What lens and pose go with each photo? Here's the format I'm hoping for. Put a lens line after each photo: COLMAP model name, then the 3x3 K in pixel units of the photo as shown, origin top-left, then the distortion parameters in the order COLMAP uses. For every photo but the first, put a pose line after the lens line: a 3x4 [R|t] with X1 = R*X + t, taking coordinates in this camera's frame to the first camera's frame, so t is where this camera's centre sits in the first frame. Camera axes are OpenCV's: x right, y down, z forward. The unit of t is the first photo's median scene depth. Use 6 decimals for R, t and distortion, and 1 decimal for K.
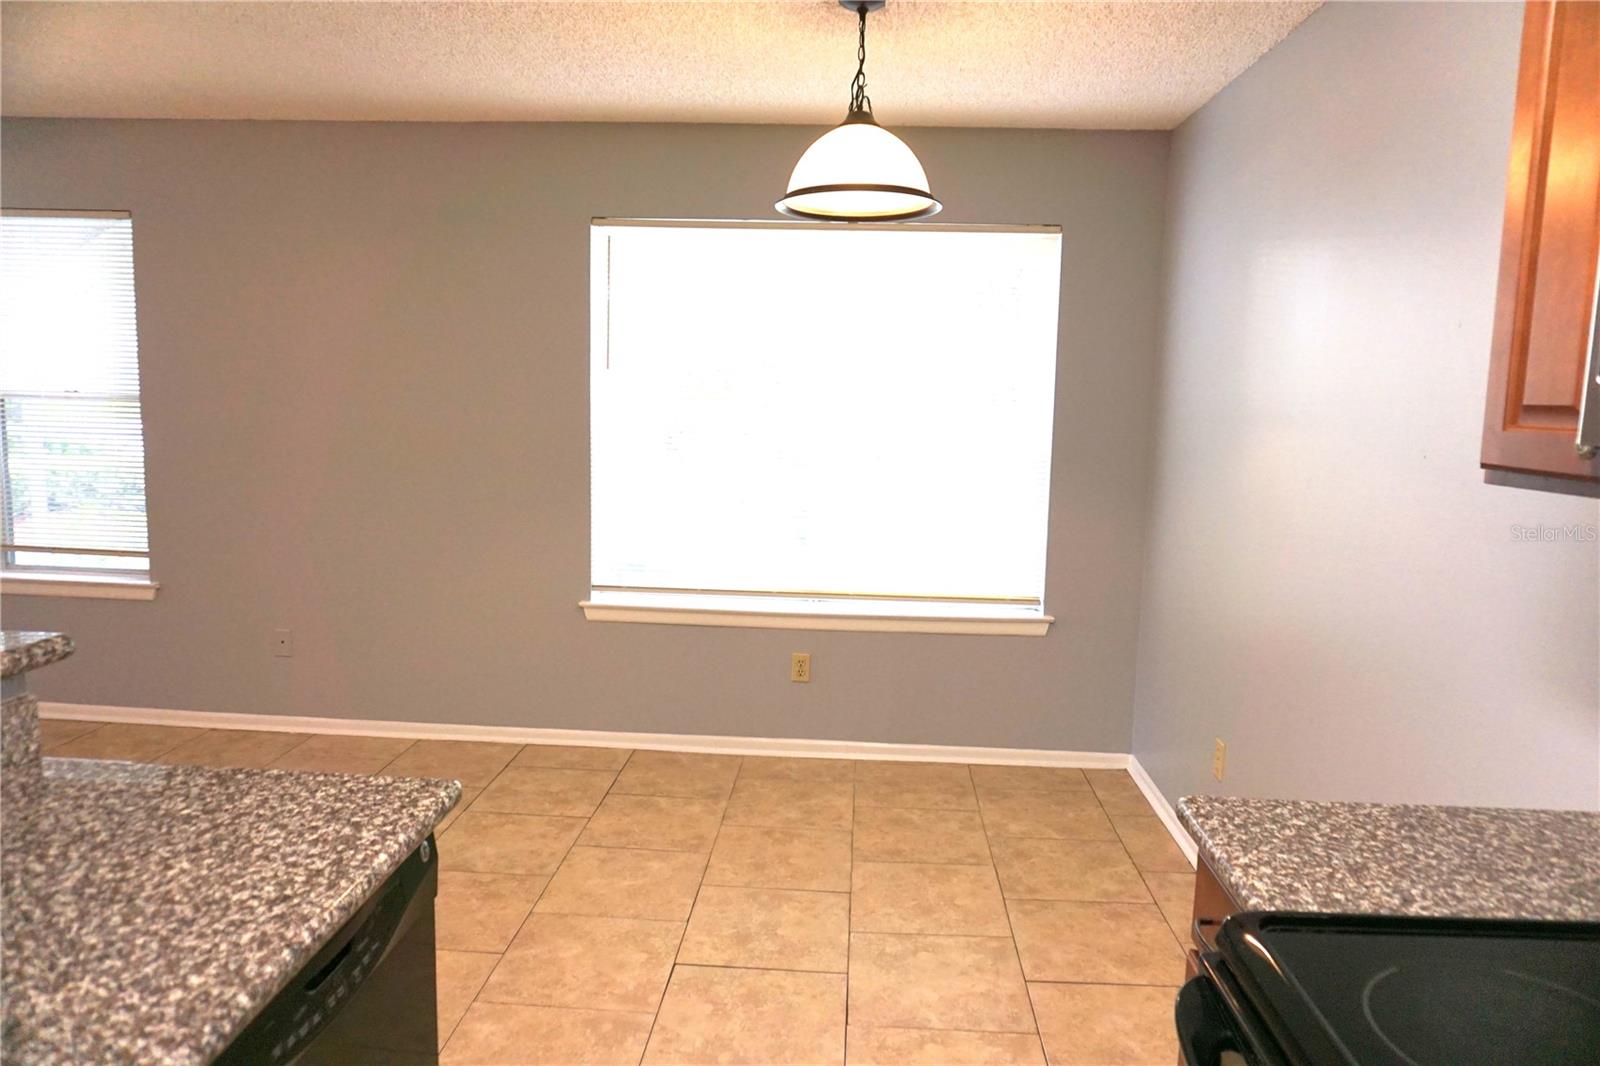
lens RADIAL K [[1067.5, 0, 788.9], [0, 1067.5, 533.7], [0, 0, 1]] dist [-0.024776, 0.012833]
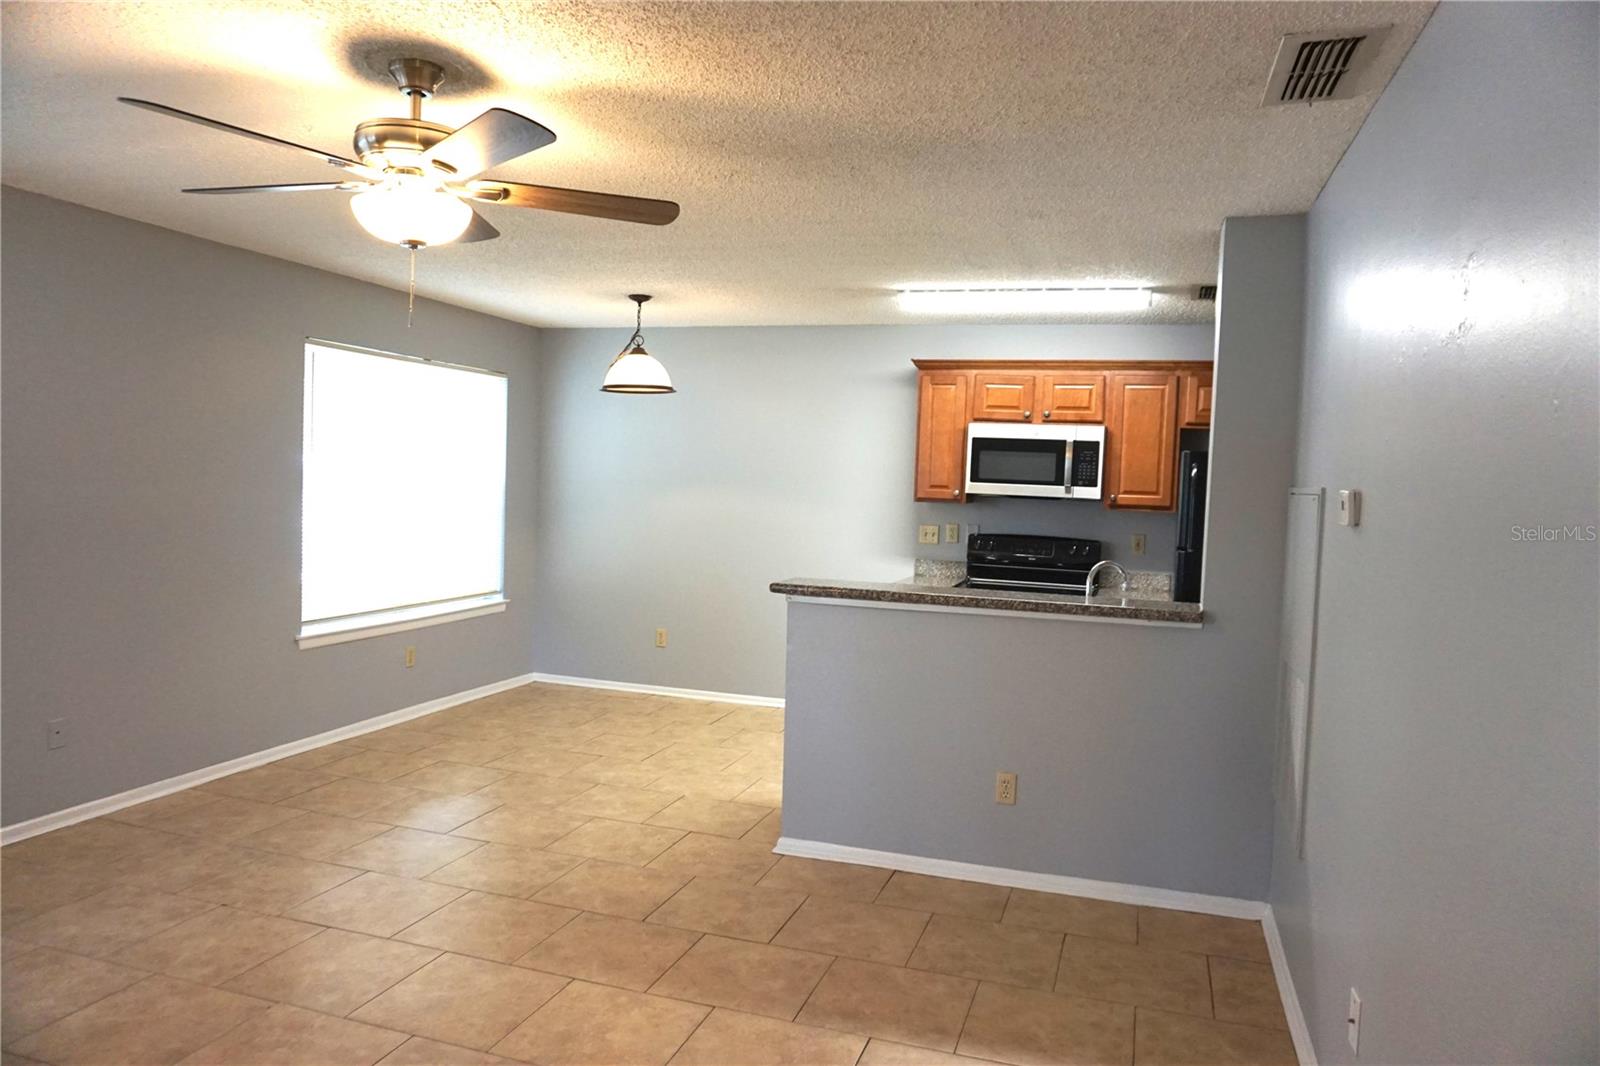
lens RADIAL K [[1067.5, 0, 803.3], [0, 1067.5, 529.2], [0, 0, 1]] dist [-0.024776, 0.012833]
pose [[0.234780, -0.059108, 0.970250, -3.627972], [0.099386, 0.994378, 0.036529, -0.136797], [-0.966954, 0.087853, 0.239335, 0.336012]]
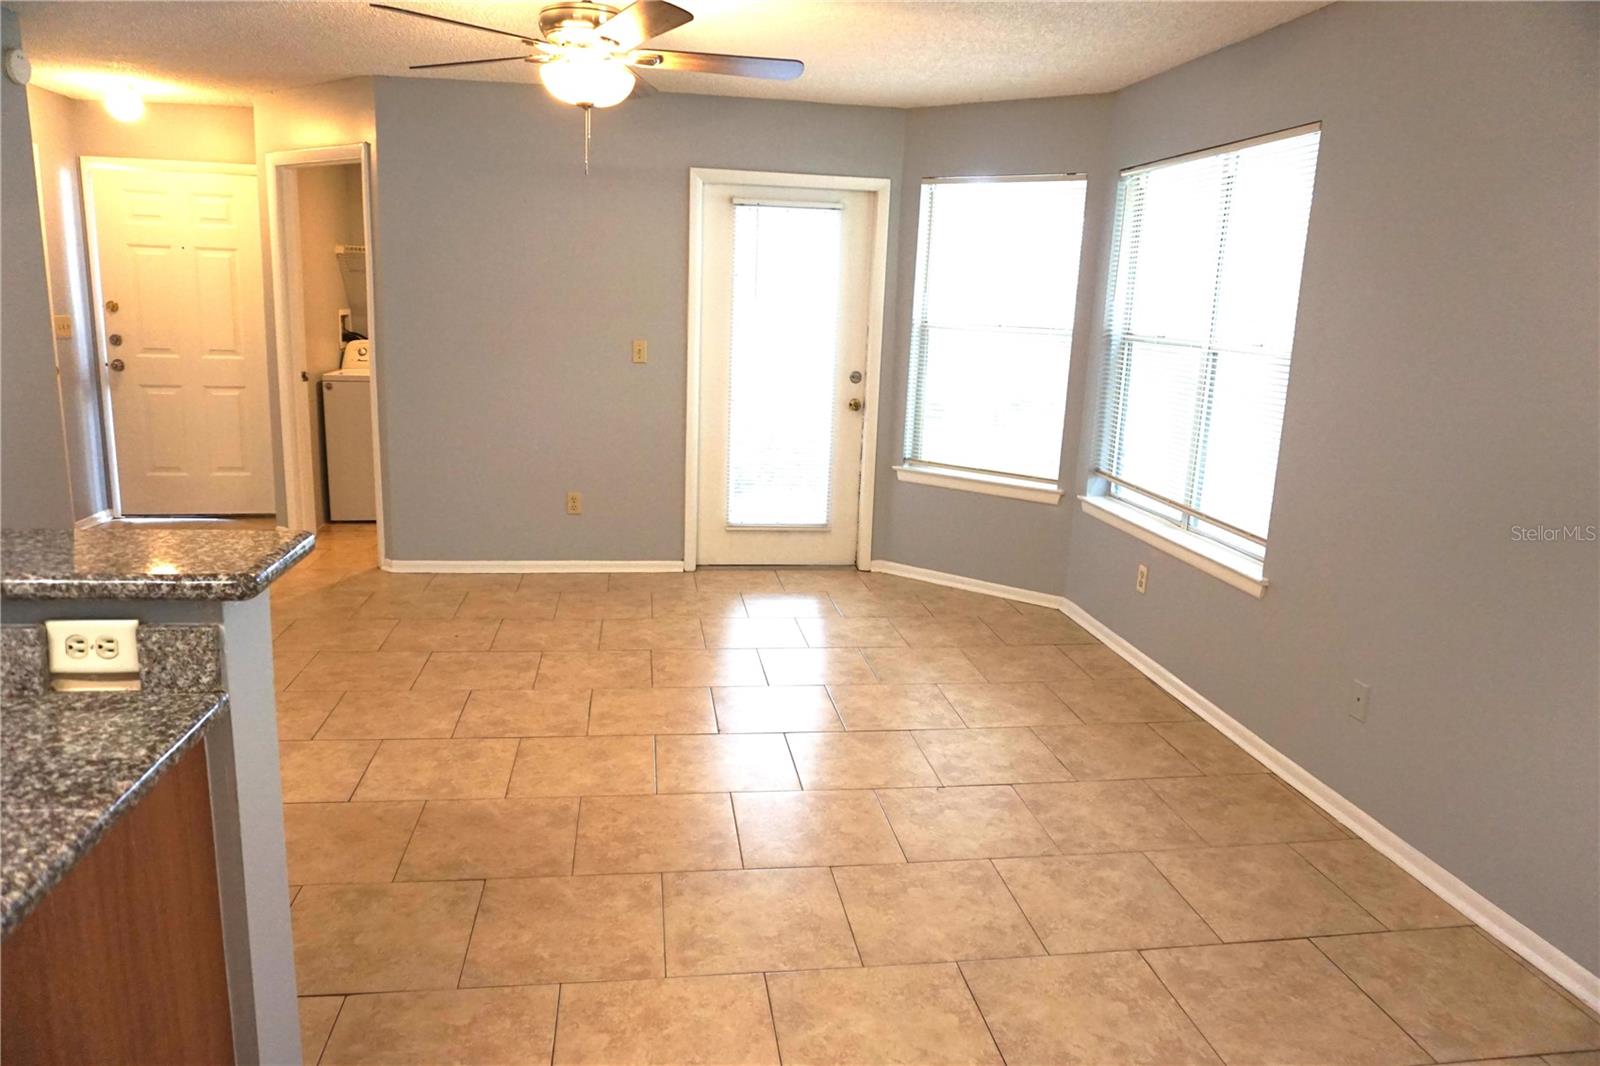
lens RADIAL K [[1067.5, 0, 784.9], [0, 1067.5, 523.8], [0, 0, 1]] dist [-0.024776, 0.012833]
pose [[0.210362, 0.188968, -0.959187, 0.303320], [-0.161441, 0.974385, 0.156557, -0.175663], [0.964202, 0.121918, 0.235480, 1.327061]]
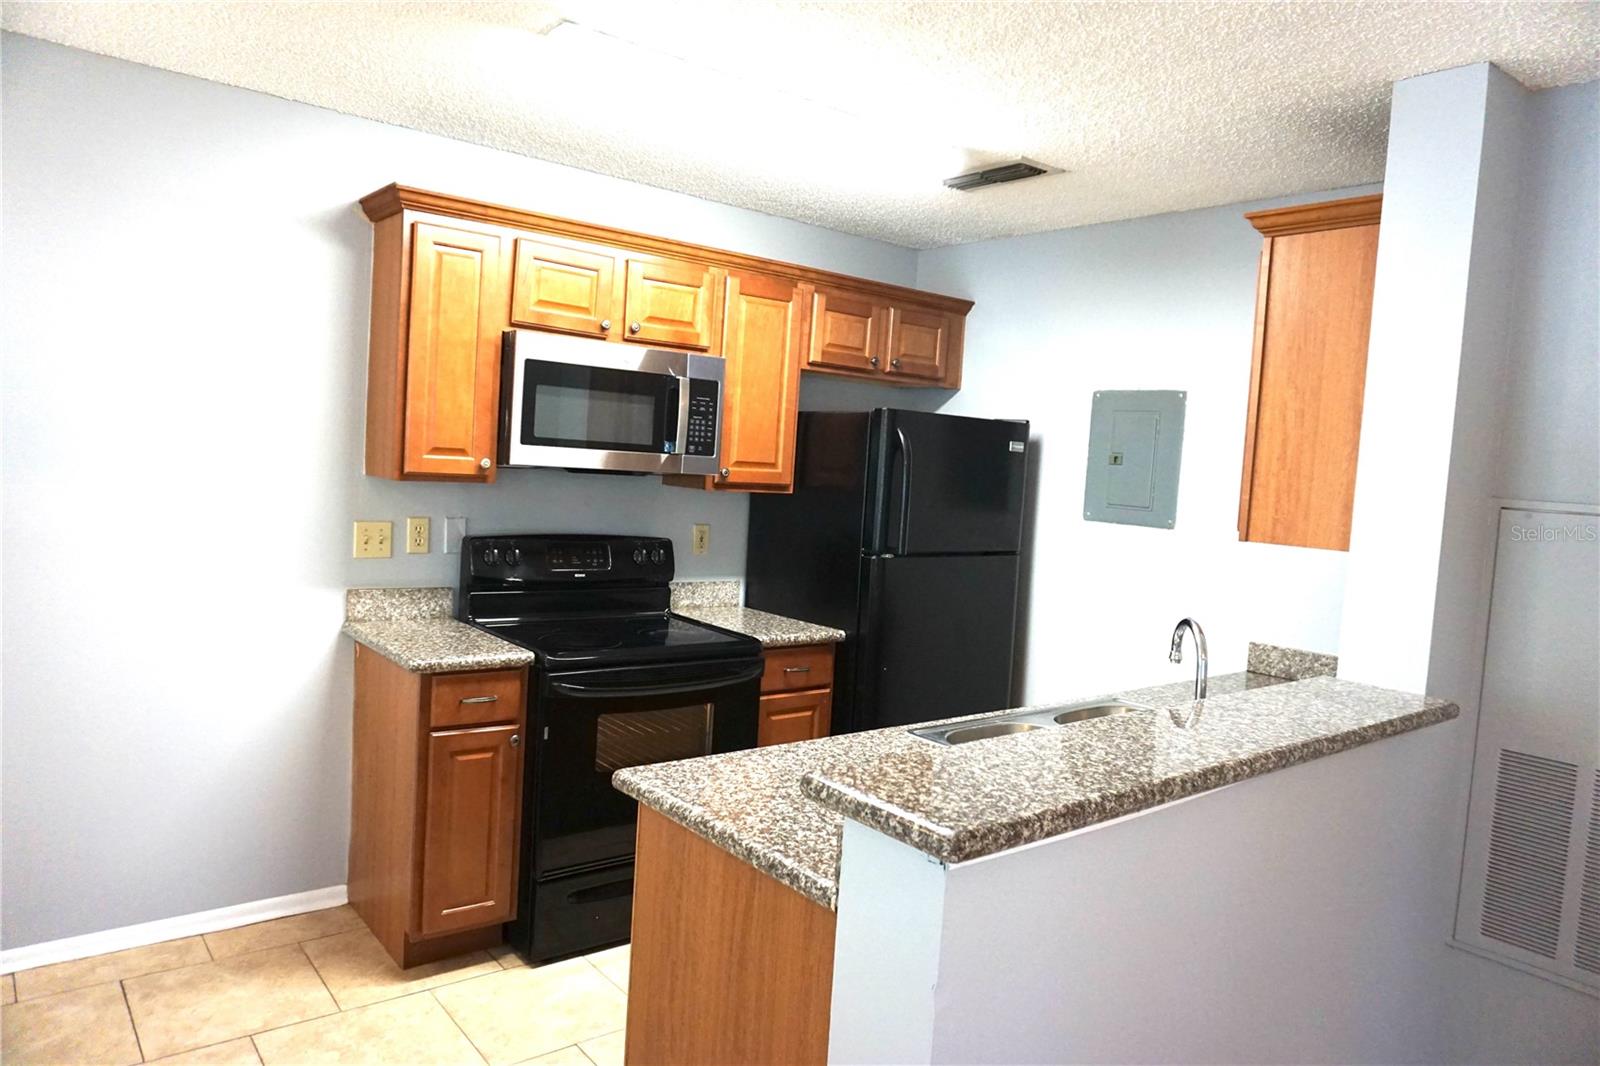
lens RADIAL K [[1067.5, 0, 794.6], [0, 1067.5, 532.1], [0, 0, 1]] dist [-0.024776, 0.012833]
pose [[-0.673708, -0.115339, 0.729942, -1.439329], [0.023633, 0.983877, 0.177275, -0.297577], [-0.738620, 0.136682, -0.660120, 1.726976]]
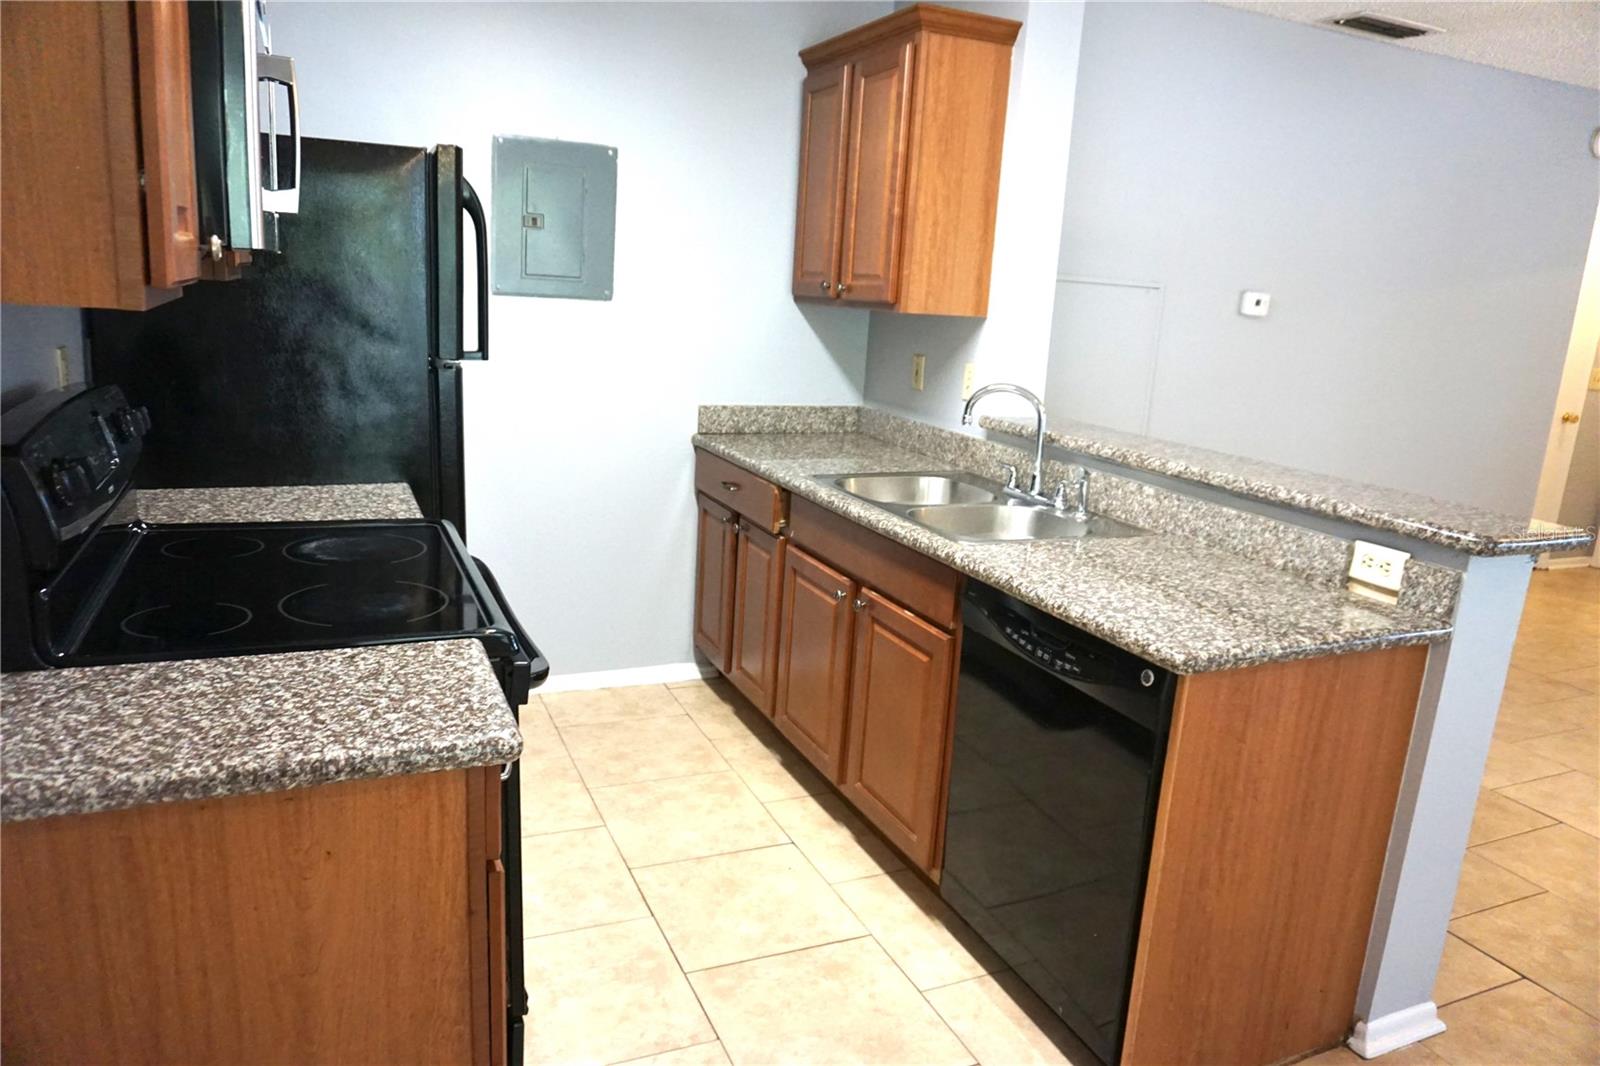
lens RADIAL K [[1067.5, 0, 808.4], [0, 1067.5, 537.8], [0, 0, 1]] dist [-0.024776, 0.012833]
pose [[-0.874778, 0.038978, -0.482953, 0.565201], [-0.141302, 0.932908, 0.331235, -0.193909], [0.463461, 0.358000, -0.810580, 1.720827]]
